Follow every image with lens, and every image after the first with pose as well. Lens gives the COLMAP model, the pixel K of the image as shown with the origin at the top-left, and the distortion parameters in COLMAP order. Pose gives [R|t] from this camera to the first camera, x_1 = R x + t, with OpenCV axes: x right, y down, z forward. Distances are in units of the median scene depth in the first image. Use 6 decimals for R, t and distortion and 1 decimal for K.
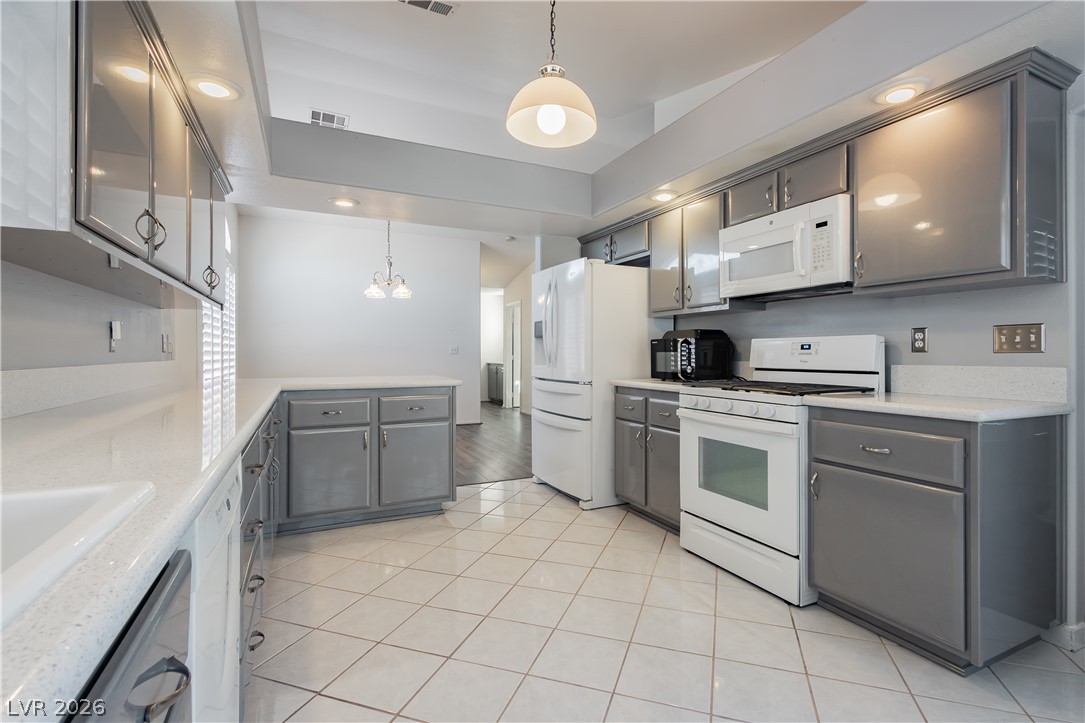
lens RADIAL K [[498.2, 0, 542.5], [0, 498.2, 361.5], [0, 0, 1]] dist [0.003135, -0.000151]
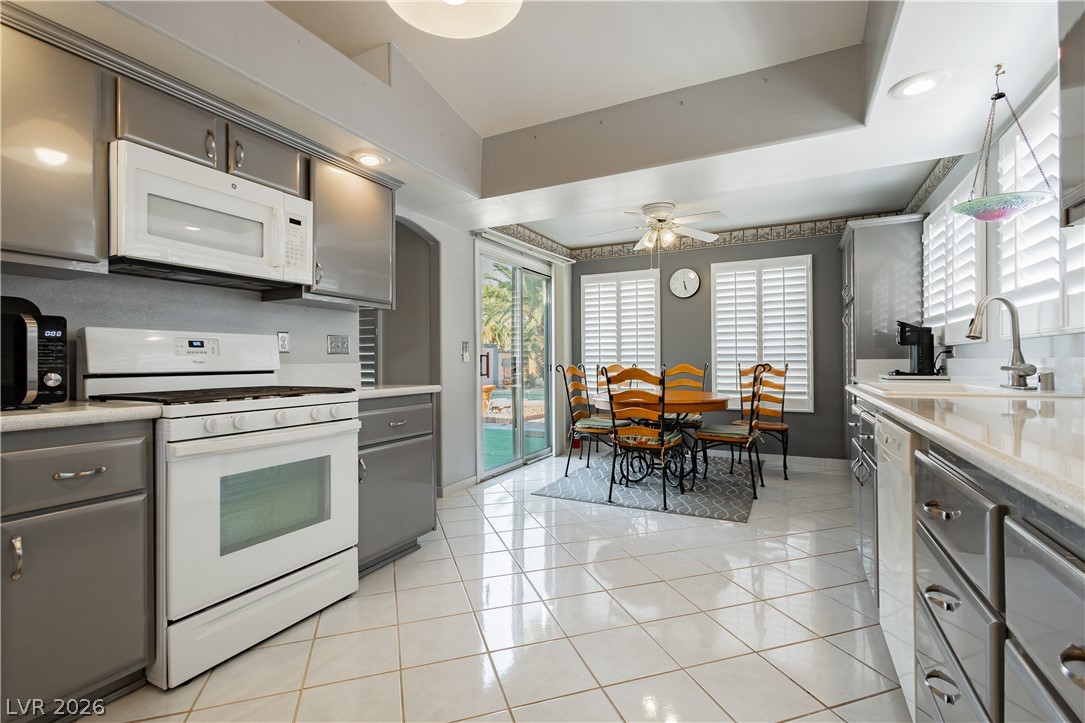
lens RADIAL K [[505.2, 0, 542.5], [0, 505.2, 361.5], [0, 0, 1]] dist [0.003525, 0.001097]
pose [[-0.613769, 0.008276, 0.789442, -0.516803], [0.020684, 0.999770, 0.005600, 0.006776], [-0.789215, 0.019766, -0.613799, 1.199503]]
